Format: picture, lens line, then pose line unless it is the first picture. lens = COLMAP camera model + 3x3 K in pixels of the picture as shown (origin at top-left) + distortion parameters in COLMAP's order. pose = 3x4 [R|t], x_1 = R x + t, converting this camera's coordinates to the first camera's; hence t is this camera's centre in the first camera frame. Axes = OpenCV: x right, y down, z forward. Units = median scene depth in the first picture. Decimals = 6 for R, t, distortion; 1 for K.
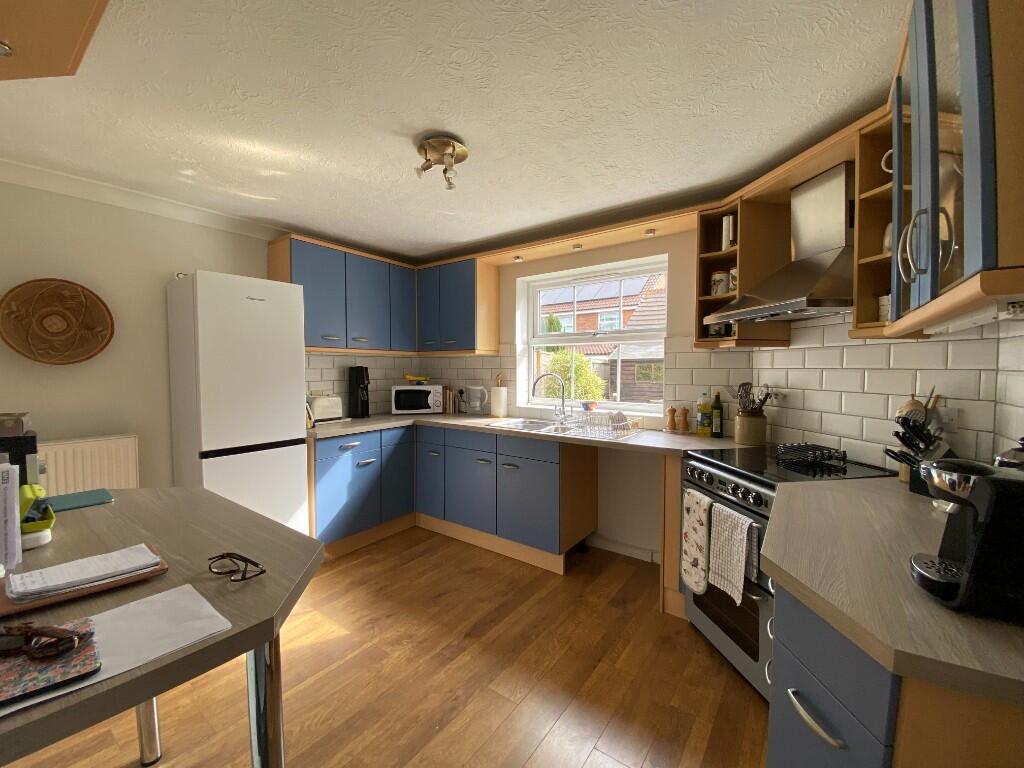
lens RADIAL K [[417.0, 0, 509.6], [0, 417.0, 382.3], [0, 0, 1]] dist [-0.000126, -0.000691]
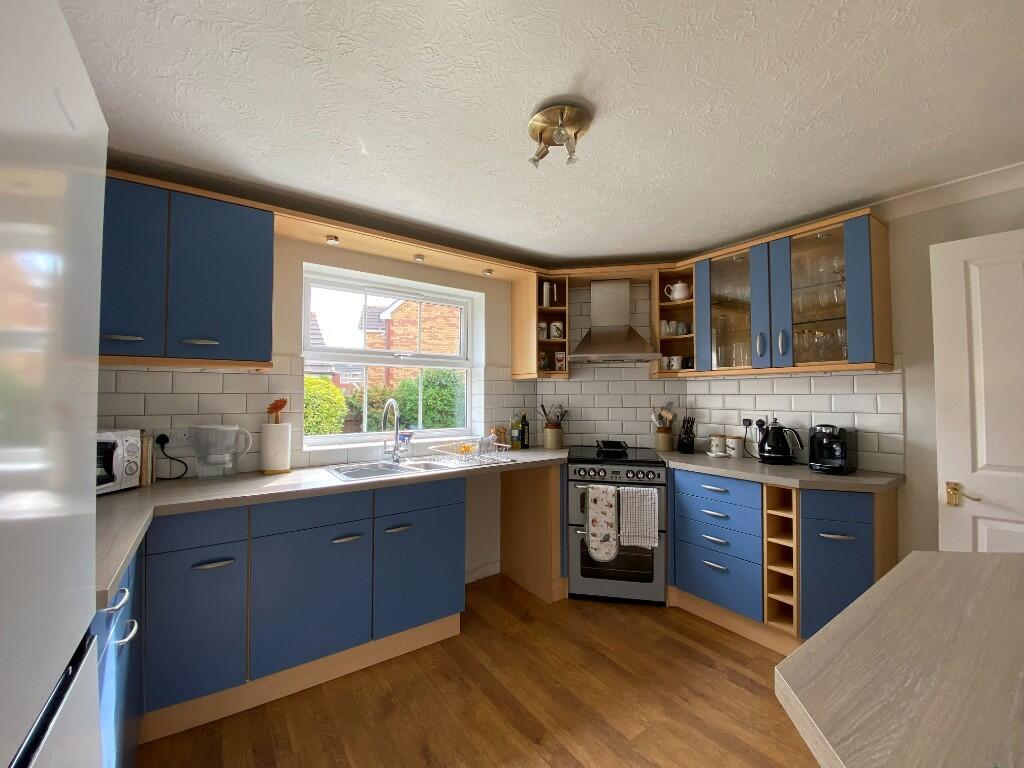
lens RADIAL K [[417.0, 0, 510.5], [0, 417.0, 382.1], [0, 0, 1]] dist [-0.000126, -0.000691]
pose [[0.314294, 0.031924, 0.948789, -0.578633], [0.034606, 0.998385, -0.045056, -0.011235], [-0.948695, 0.046994, 0.312682, 0.521919]]
